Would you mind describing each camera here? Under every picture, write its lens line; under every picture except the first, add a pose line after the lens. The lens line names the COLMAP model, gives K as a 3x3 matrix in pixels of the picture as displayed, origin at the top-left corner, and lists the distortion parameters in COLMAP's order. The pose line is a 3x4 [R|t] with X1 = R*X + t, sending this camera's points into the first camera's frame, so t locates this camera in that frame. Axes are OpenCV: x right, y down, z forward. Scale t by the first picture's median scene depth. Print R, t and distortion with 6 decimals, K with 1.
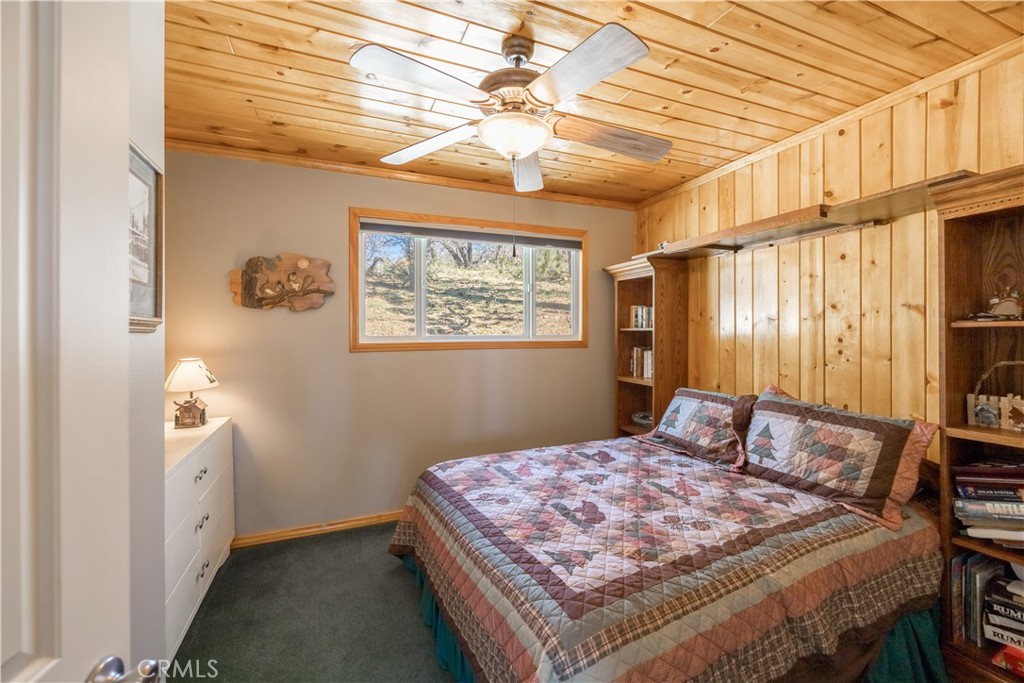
lens RADIAL K [[412.2, 0, 477.8], [0, 412.2, 334.9], [0, 0, 1]] dist [0.003632, -0.000354]
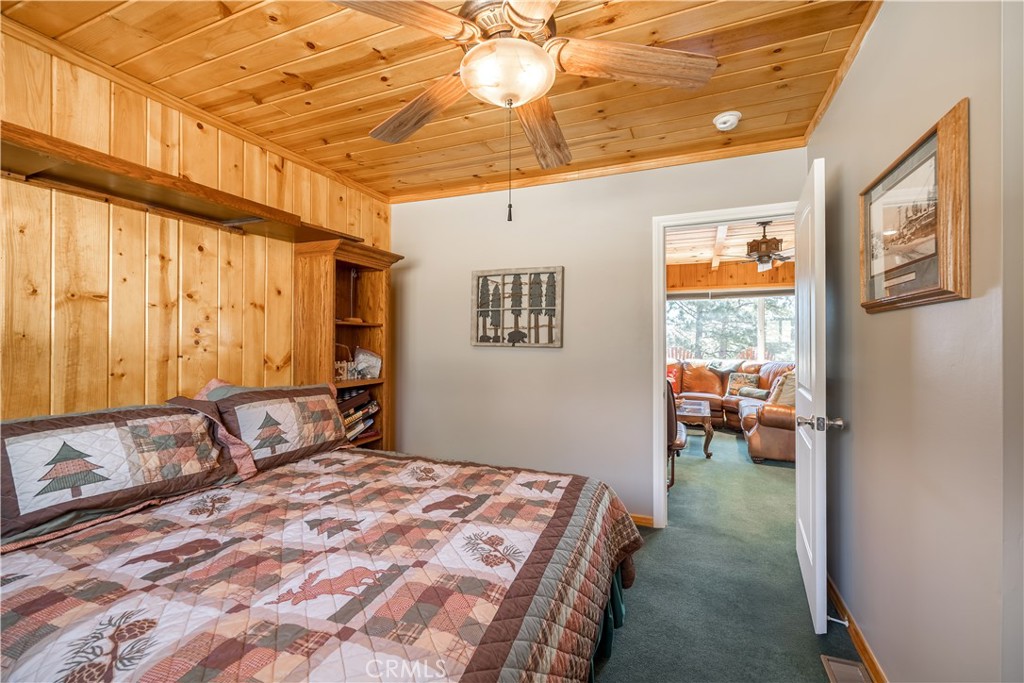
lens RADIAL K [[412.2, 0, 510.3], [0, 412.2, 342.2], [0, 0, 1]] dist [0.003632, -0.000354]
pose [[-0.722411, 0.003848, 0.691453, -0.405451], [-0.000999, 0.999978, -0.006609, 0.051869], [-0.691463, -0.005465, -0.722391, 1.317035]]
